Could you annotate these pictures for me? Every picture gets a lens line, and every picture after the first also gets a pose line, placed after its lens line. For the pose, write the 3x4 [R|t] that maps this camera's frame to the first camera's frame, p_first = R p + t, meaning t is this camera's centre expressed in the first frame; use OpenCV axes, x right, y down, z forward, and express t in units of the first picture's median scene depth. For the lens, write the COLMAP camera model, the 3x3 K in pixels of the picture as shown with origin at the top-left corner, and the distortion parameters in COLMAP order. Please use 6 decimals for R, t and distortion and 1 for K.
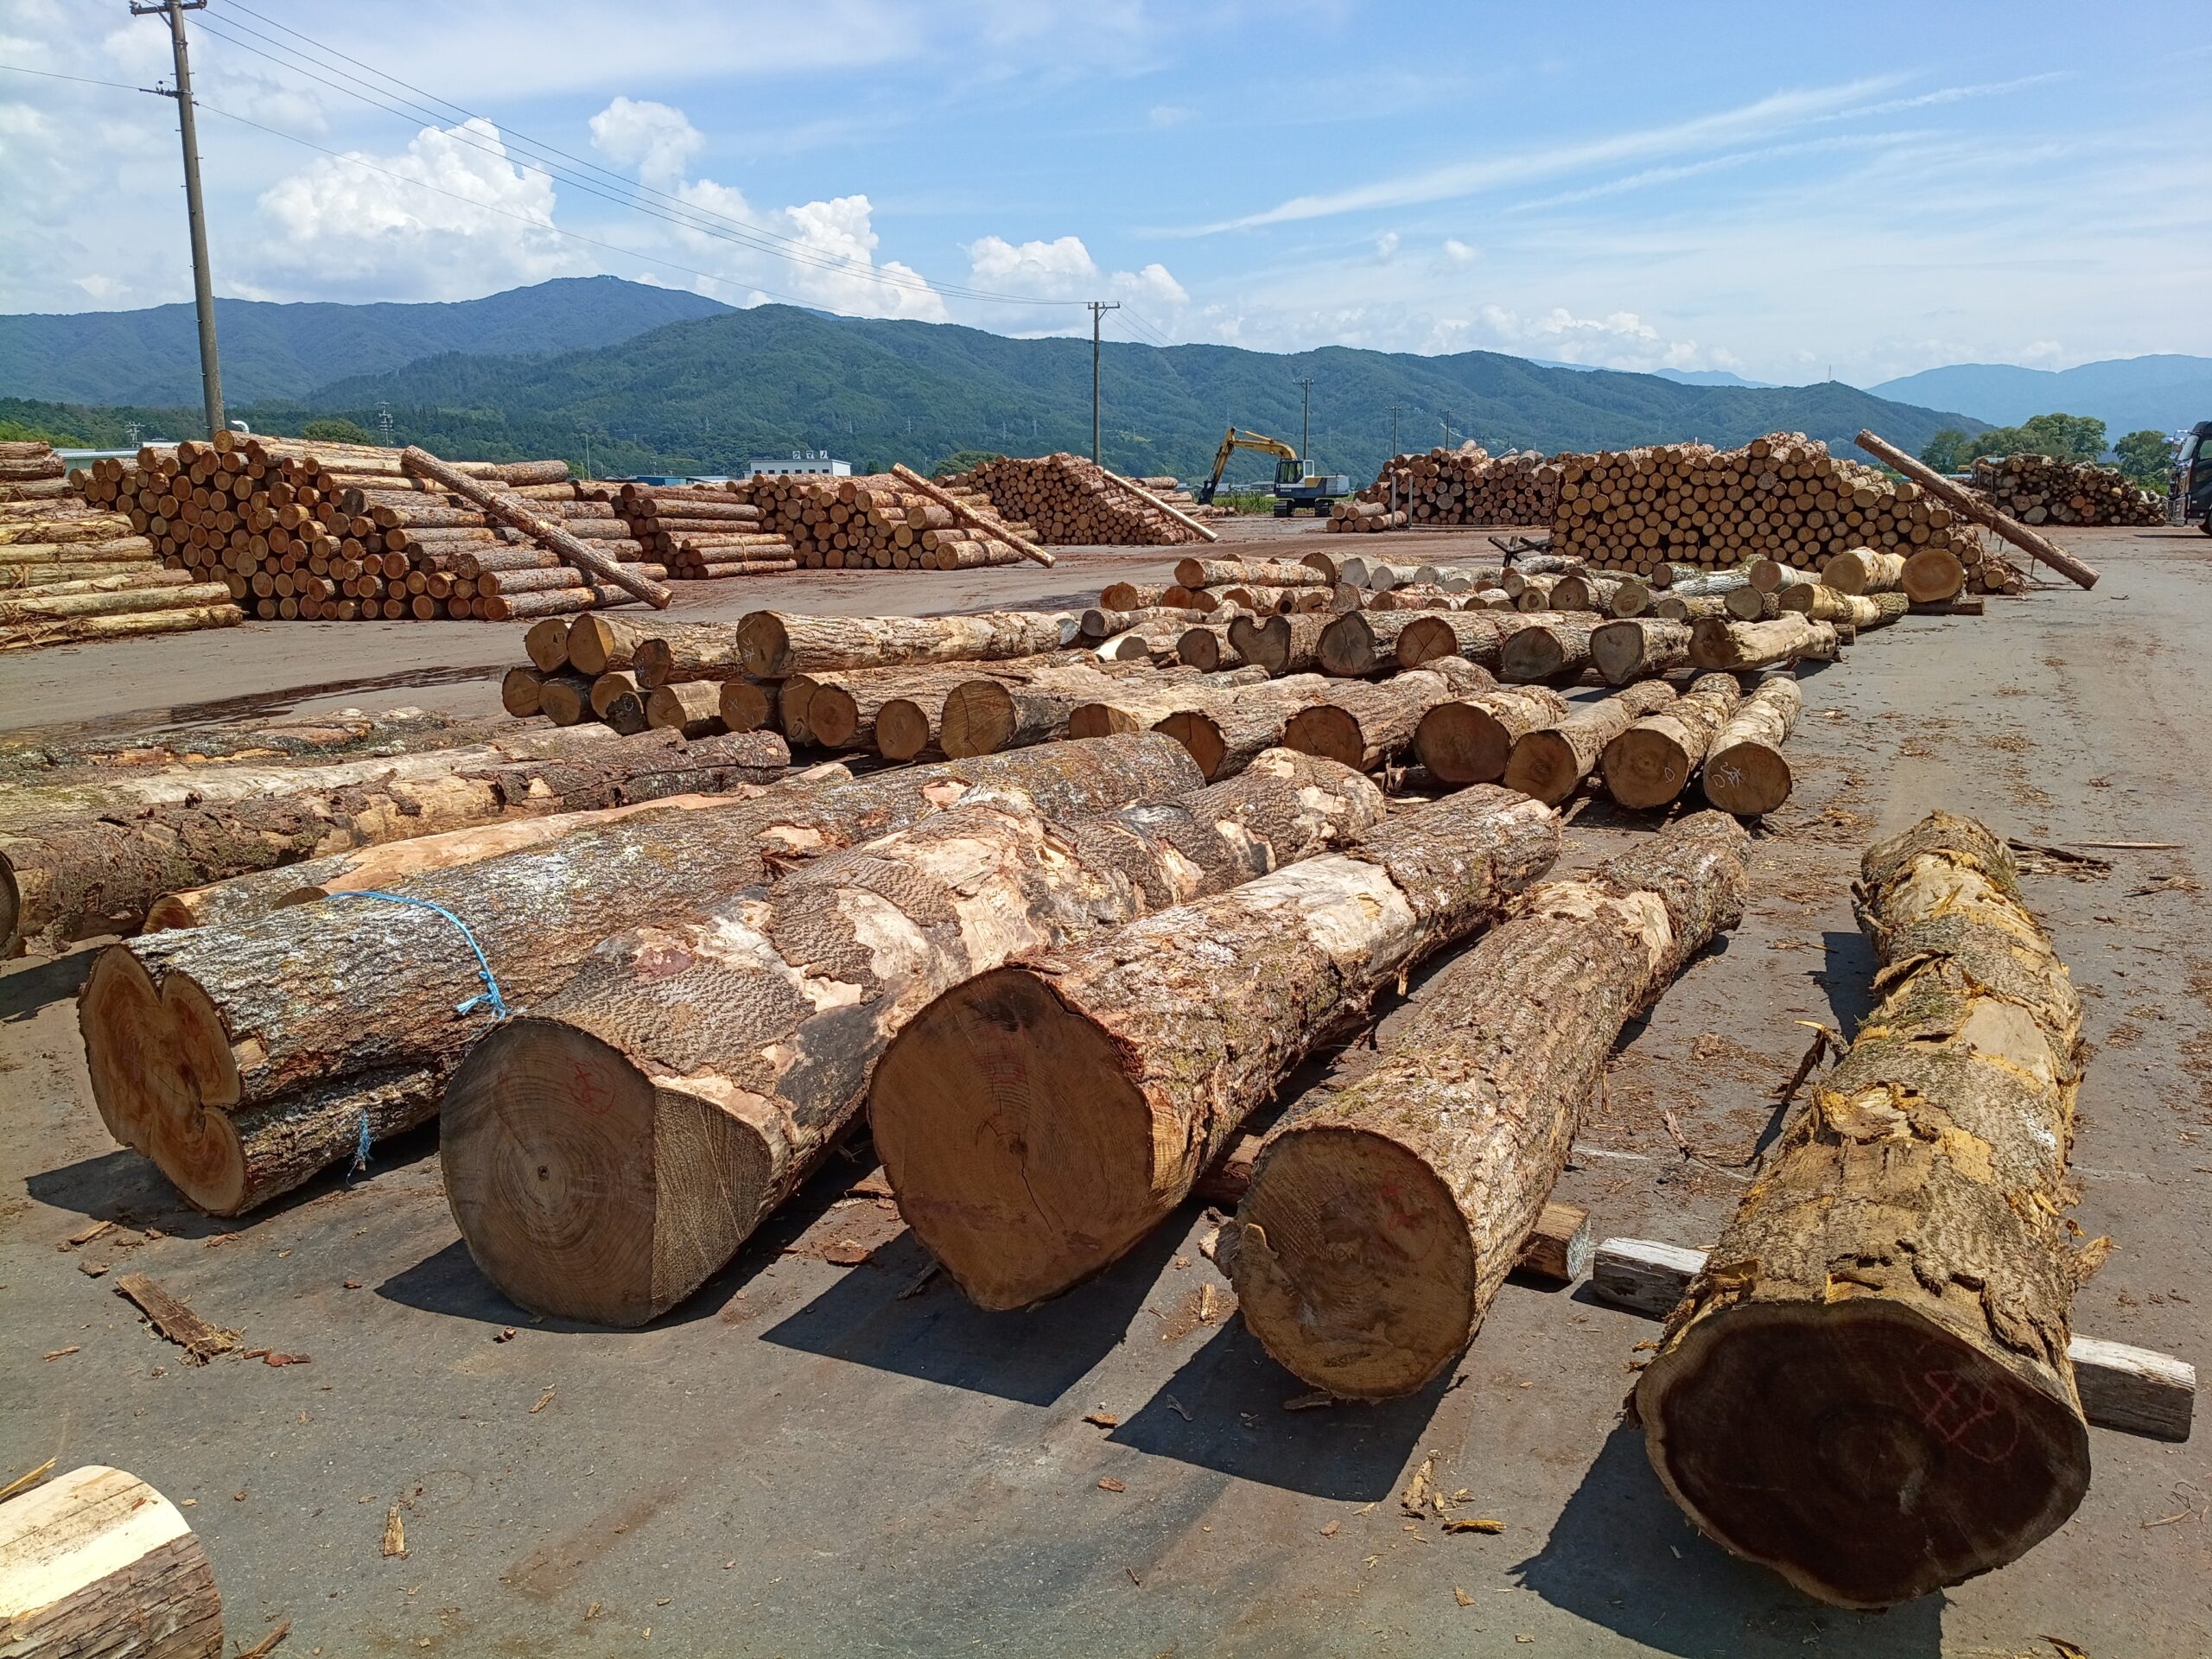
lens RADIAL K [[1647.8, 0, 1117.0], [0, 1647.8, 830.3], [0, 0, 1]] dist [0.089890, -0.205769]
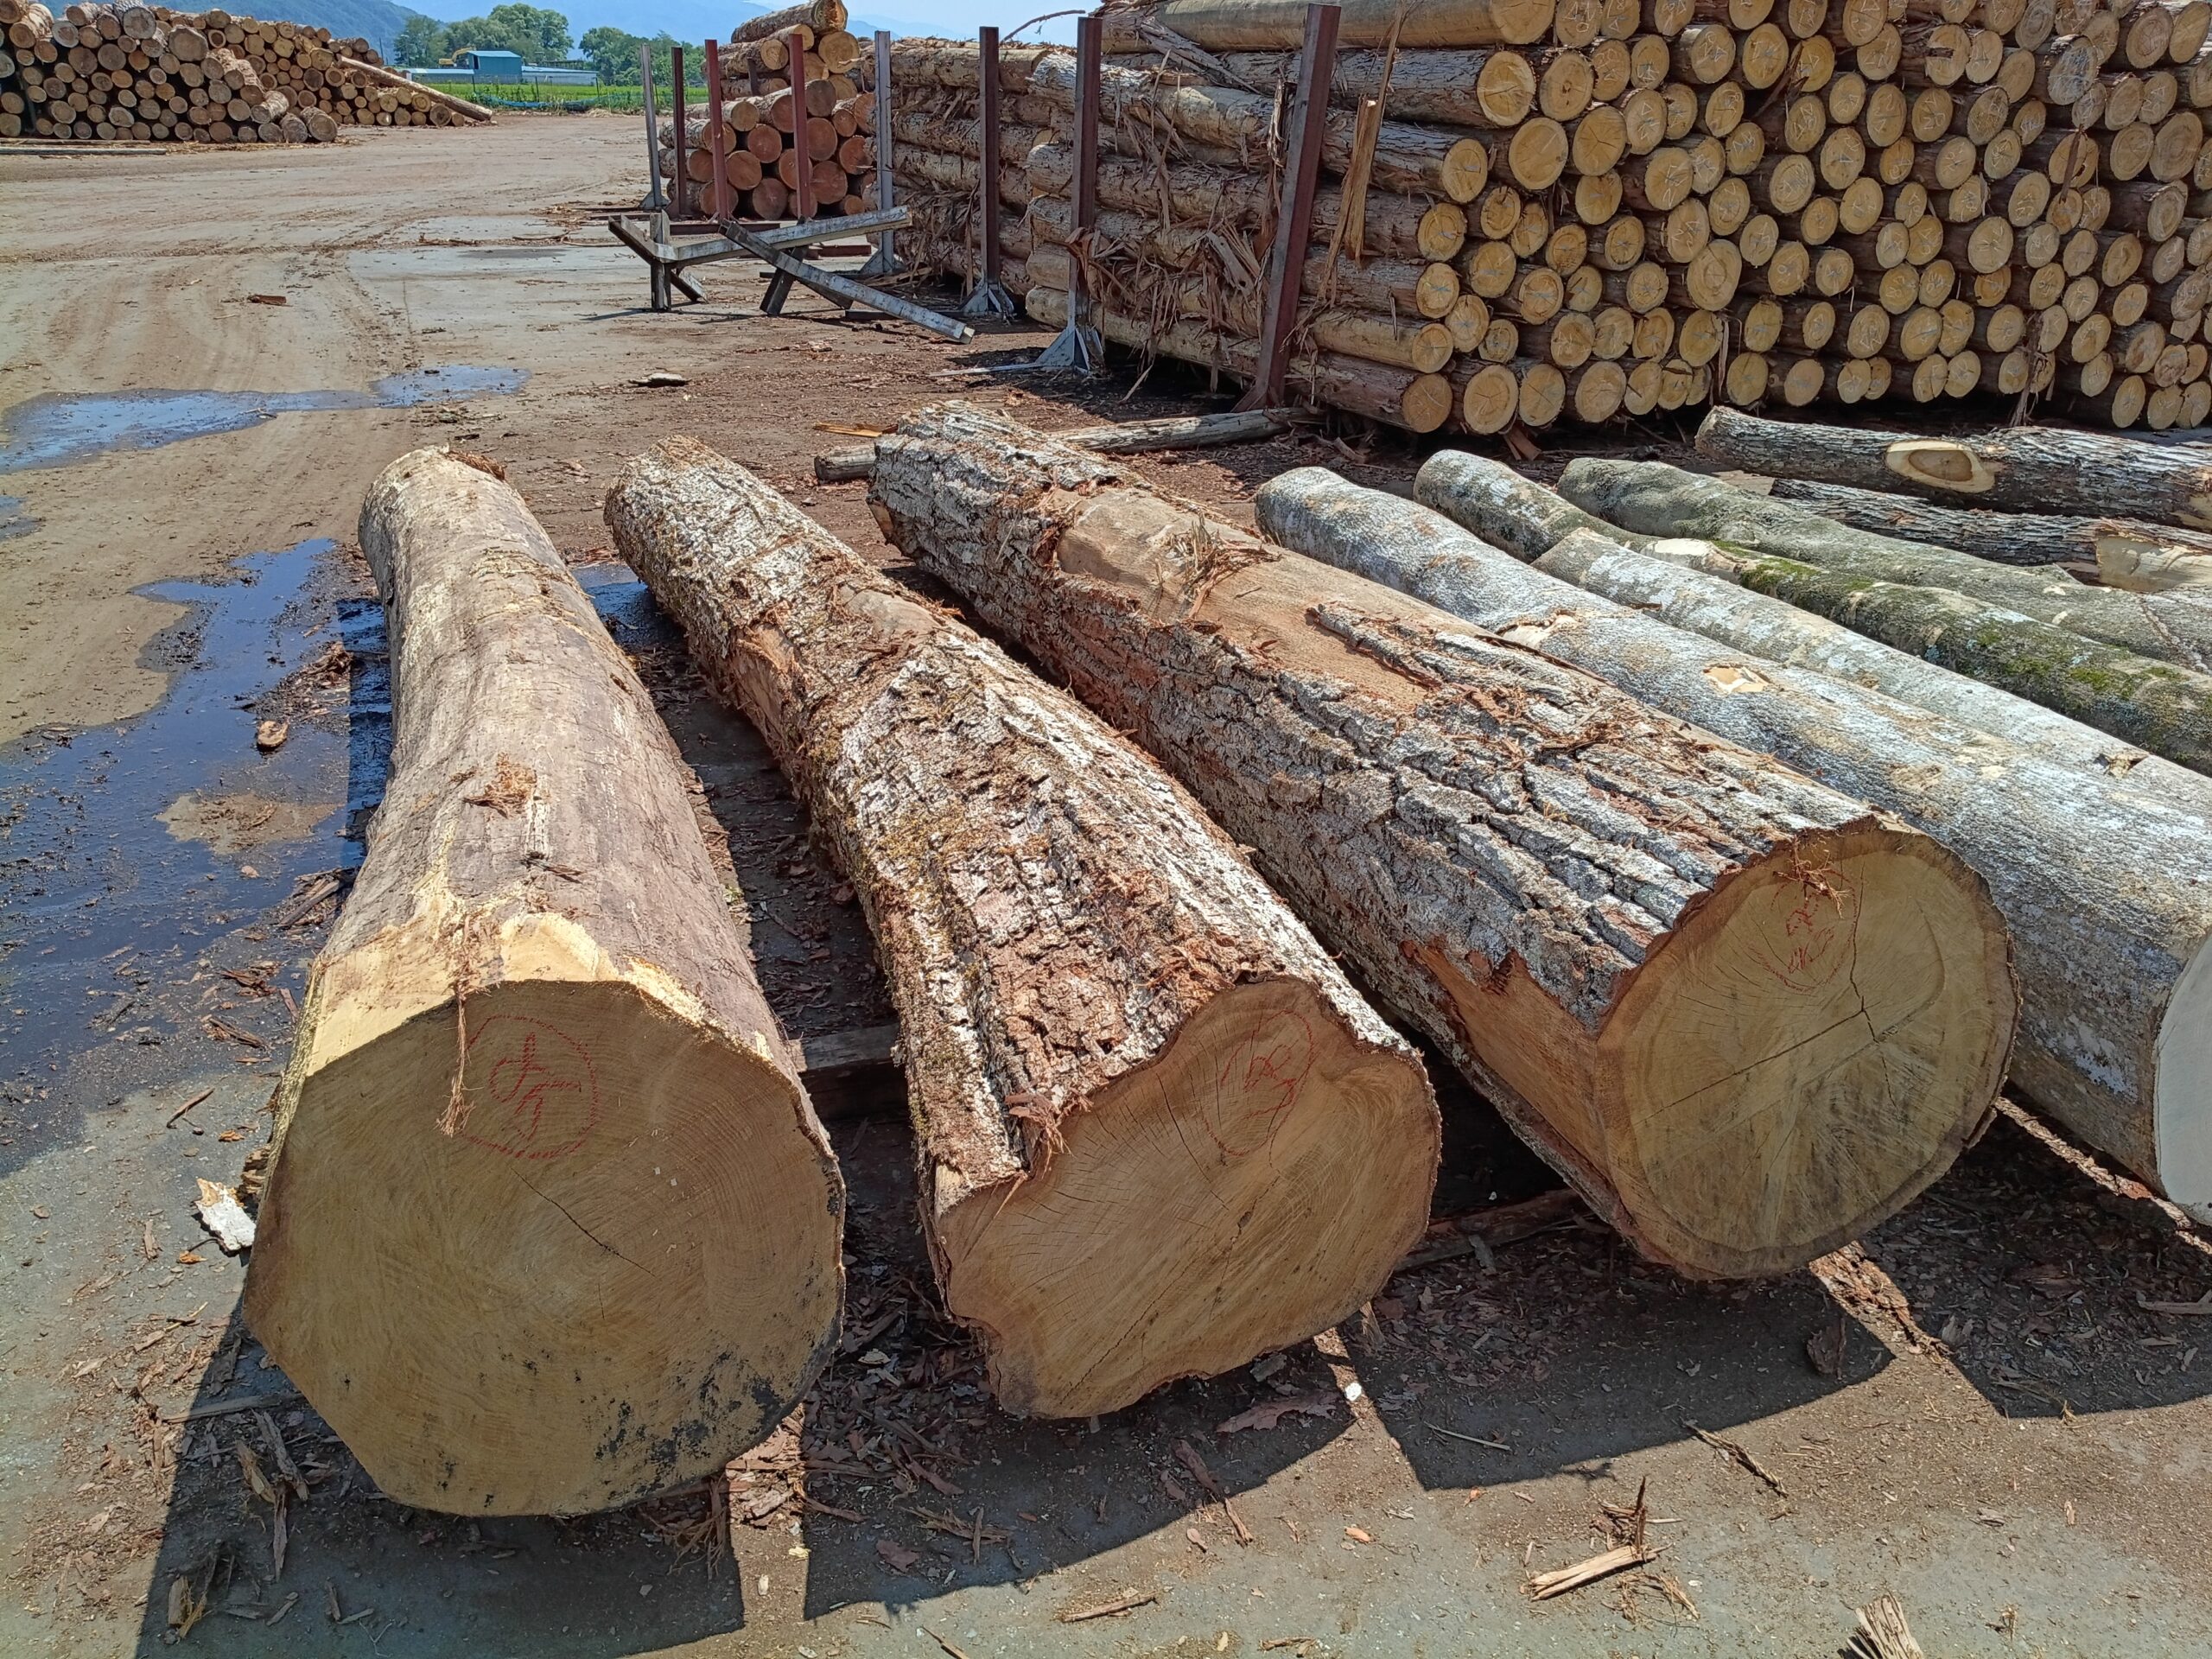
lens RADIAL K [[1694.7, 0, 1106.0], [0, 1694.7, 829.5], [0, 0, 1]] dist [-0.079003, 0.082672]
pose [[0.674466, -0.276737, 0.684480, 0.029654], [0.121477, 0.956055, 0.266836, -0.129534], [-0.728244, -0.096823, 0.678444, 0.651525]]
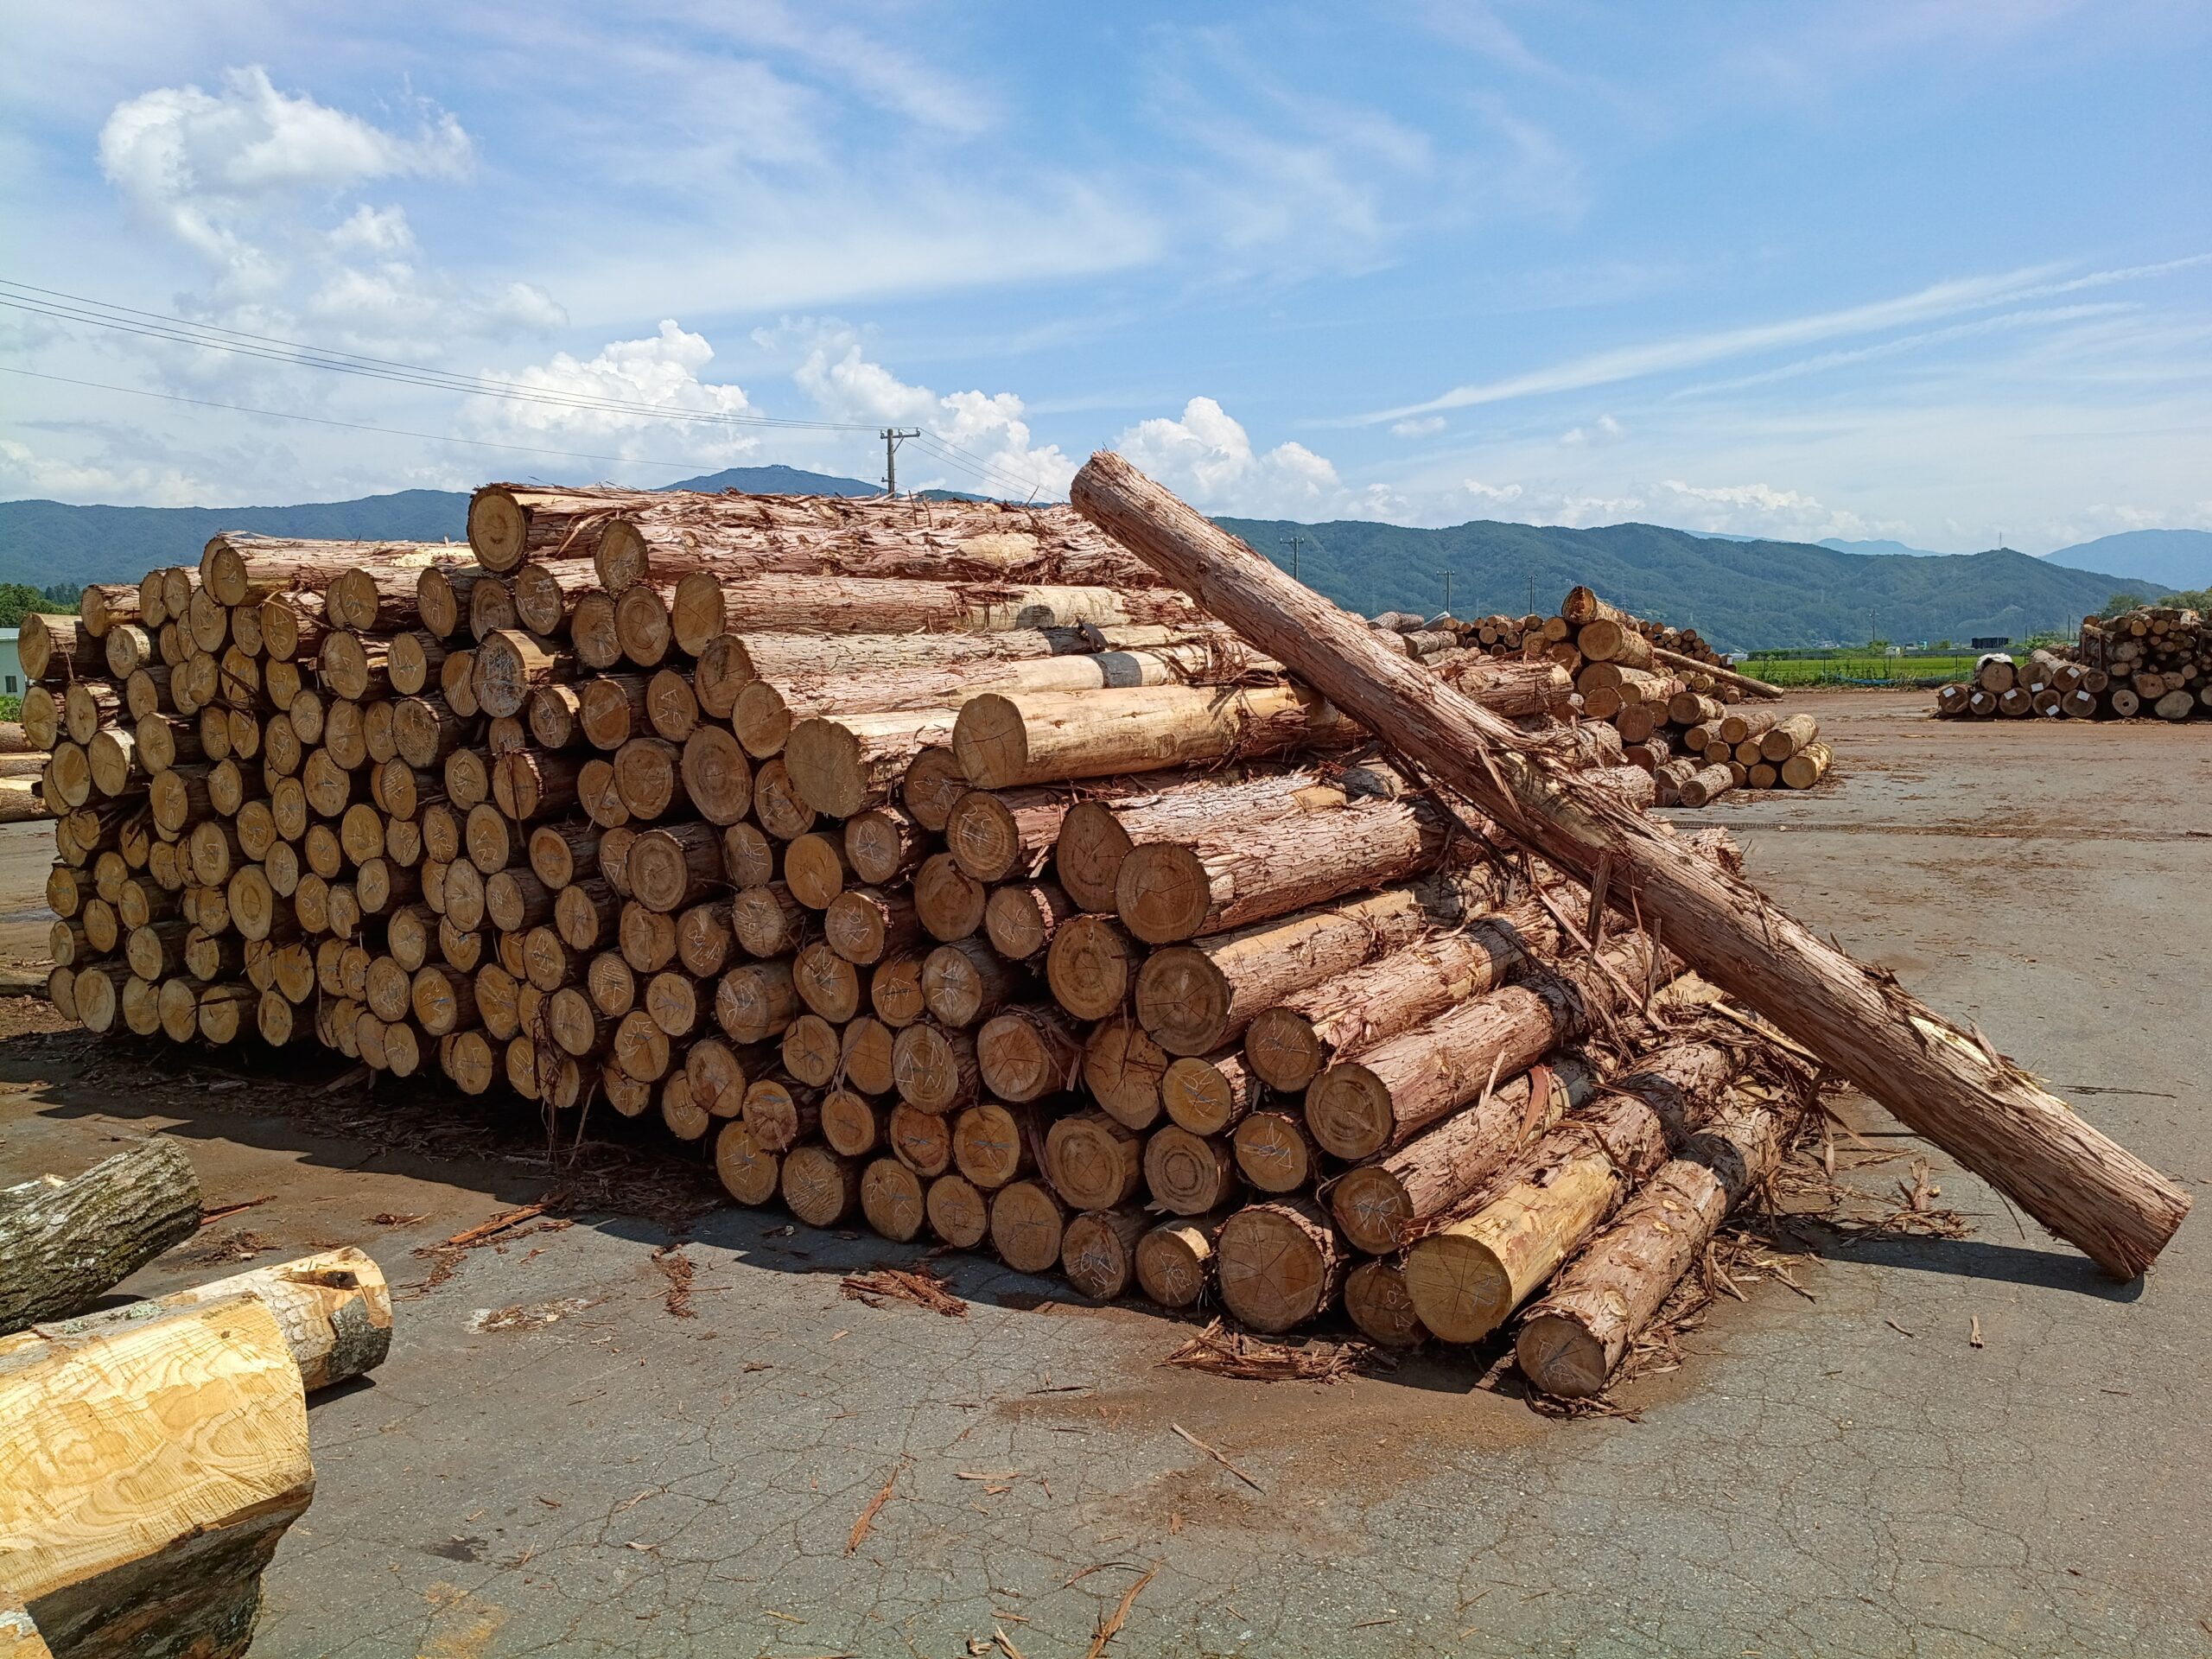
lens RADIAL K [[1647.8, 0, 1117.0], [0, 1647.8, 830.3], [0, 0, 1]] dist [0.089890, -0.205769]
pose [[0.995621, 0.002160, -0.093460, 0.348070], [-0.011698, 0.994753, -0.101630, -0.121431], [0.092750, 0.102279, 0.990422, 0.571769]]
